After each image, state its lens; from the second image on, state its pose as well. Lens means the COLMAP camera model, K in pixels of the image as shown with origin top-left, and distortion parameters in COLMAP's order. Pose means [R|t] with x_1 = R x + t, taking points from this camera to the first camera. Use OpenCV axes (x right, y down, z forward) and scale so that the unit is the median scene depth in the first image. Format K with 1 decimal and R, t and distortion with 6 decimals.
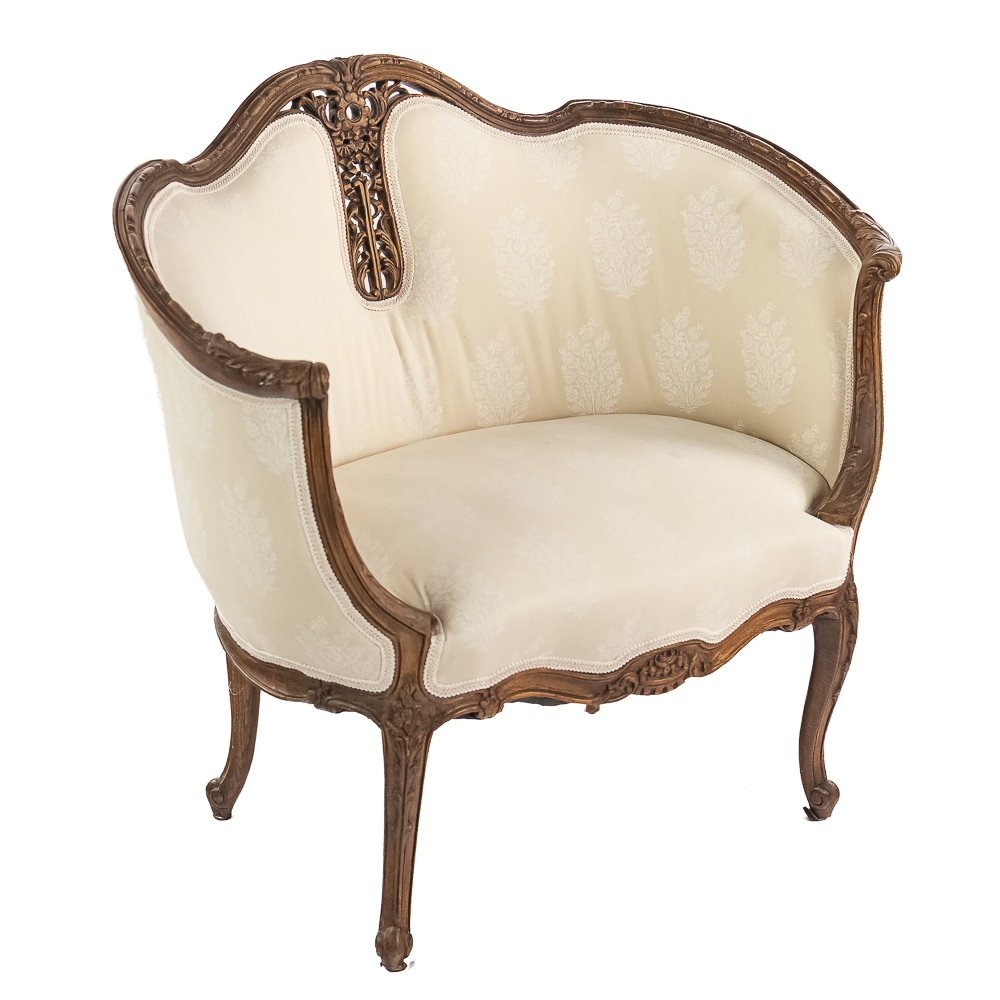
lens RADIAL K [[2789.1, 0, 500.0], [0, 2789.1, 500.0], [0, 0, 1]] dist [-0.062024, 0.051199]
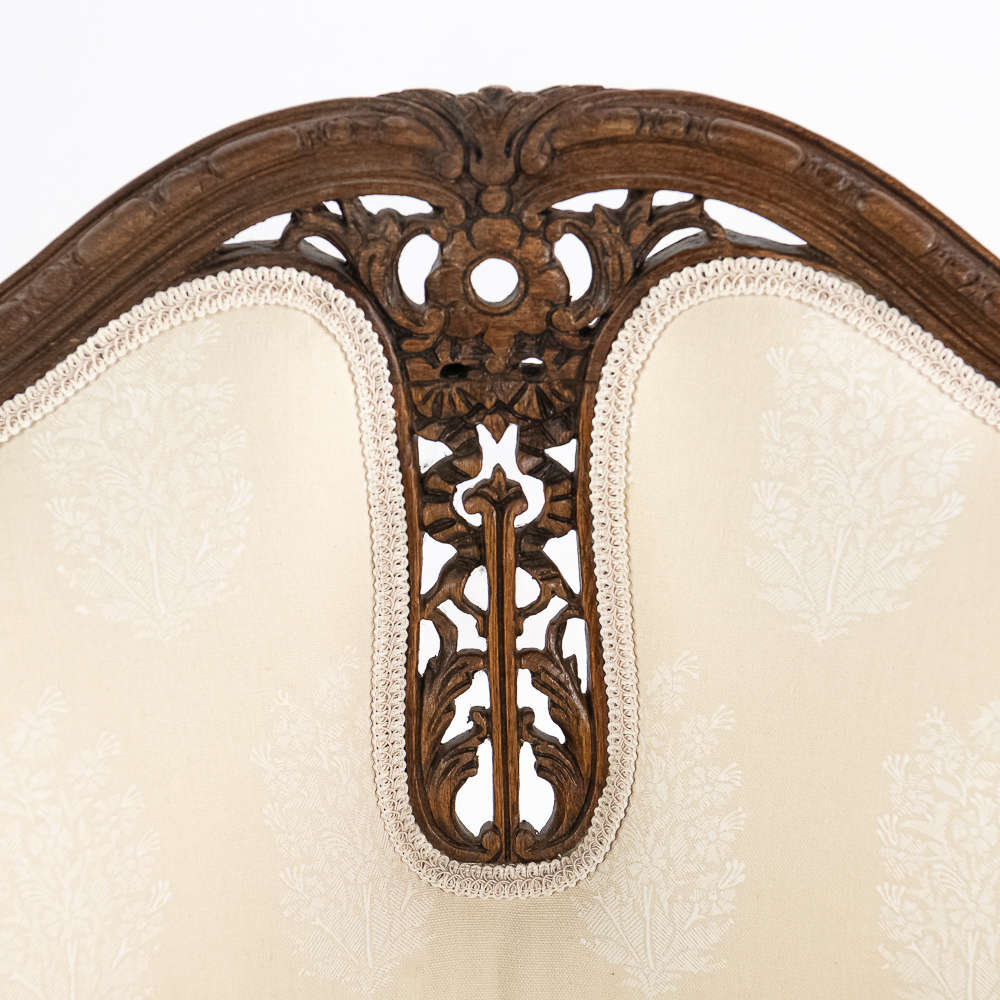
lens RADIAL K [[2843.5, 0, 500.0], [0, 2843.5, 500.0], [0, 0, 1]] dist [-0.023180, 1.146069]
pose [[0.805144, 0.286847, -0.519097, 0.114480], [-0.176091, 0.951409, 0.252613, -0.194514], [0.566335, -0.111981, 0.816533, 0.745168]]
